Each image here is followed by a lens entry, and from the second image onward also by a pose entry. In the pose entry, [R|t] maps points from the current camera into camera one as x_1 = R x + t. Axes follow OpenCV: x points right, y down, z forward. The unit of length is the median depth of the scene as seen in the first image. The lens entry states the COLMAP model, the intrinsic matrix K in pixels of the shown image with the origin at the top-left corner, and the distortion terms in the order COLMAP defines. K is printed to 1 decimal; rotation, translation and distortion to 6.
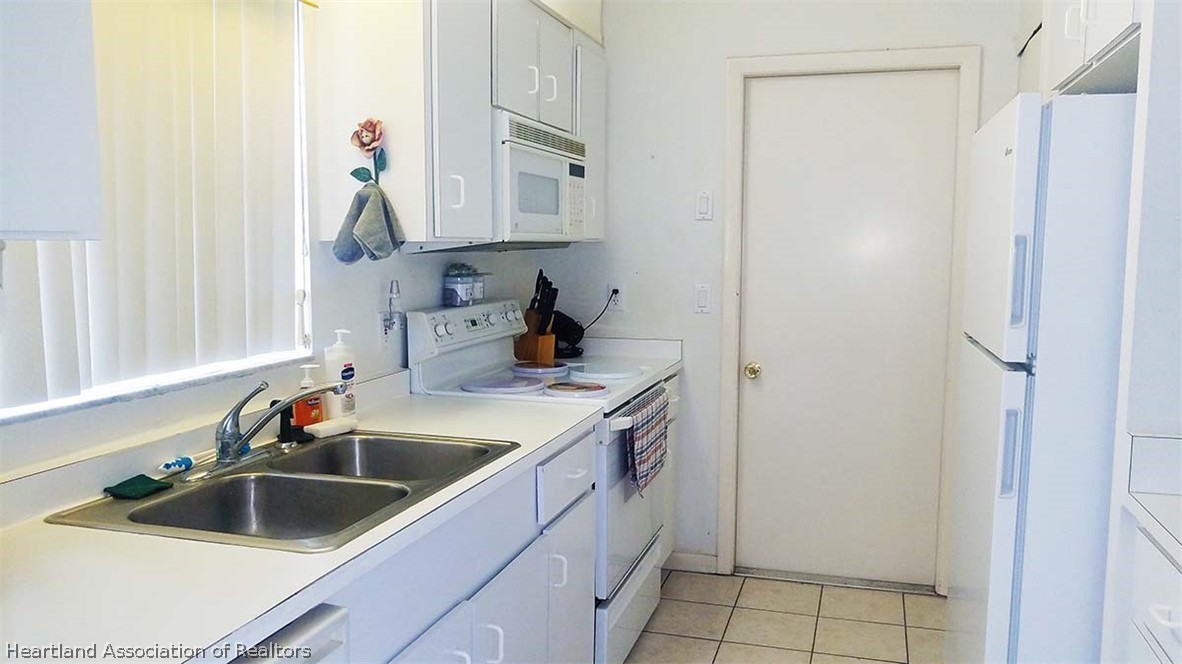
lens RADIAL K [[940.8, 0, 590.3], [0, 940.8, 334.7], [0, 0, 1]] dist [0.013050, 0.007002]
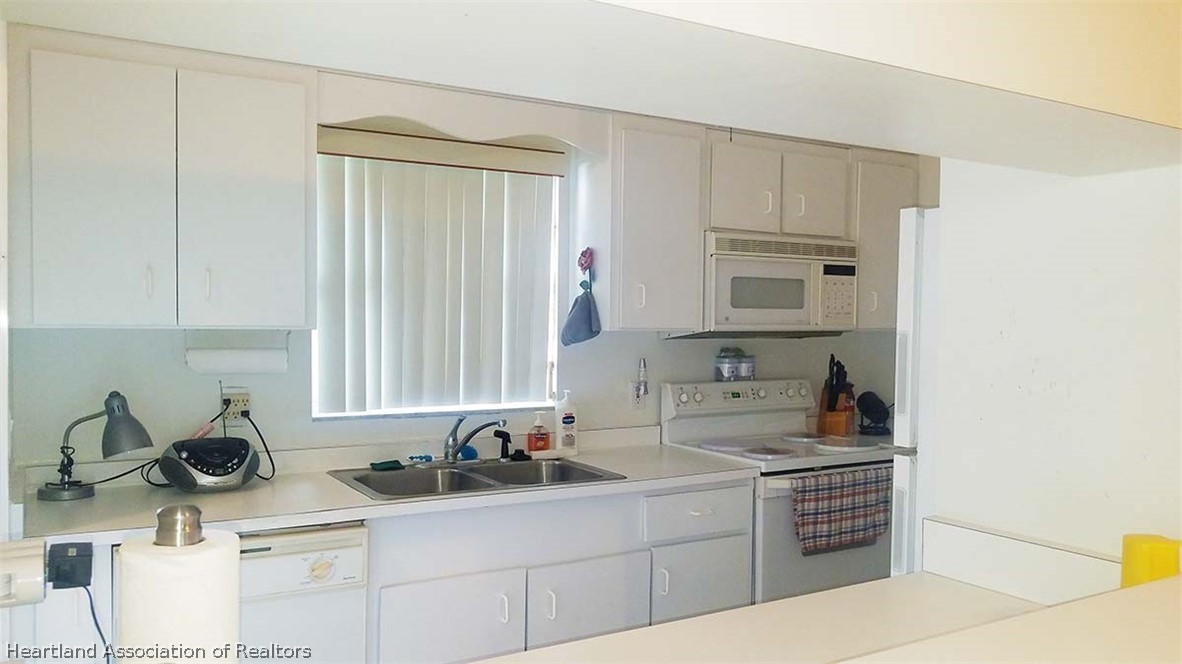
lens RADIAL K [[940.8, 0, 592.0], [0, 940.8, 333.2], [0, 0, 1]] dist [0.013050, 0.007002]
pose [[0.752795, 0.015362, -0.658076, 0.630142], [-0.072456, 0.995587, -0.059644, -0.007206], [0.654255, 0.092581, 0.750586, -0.075034]]
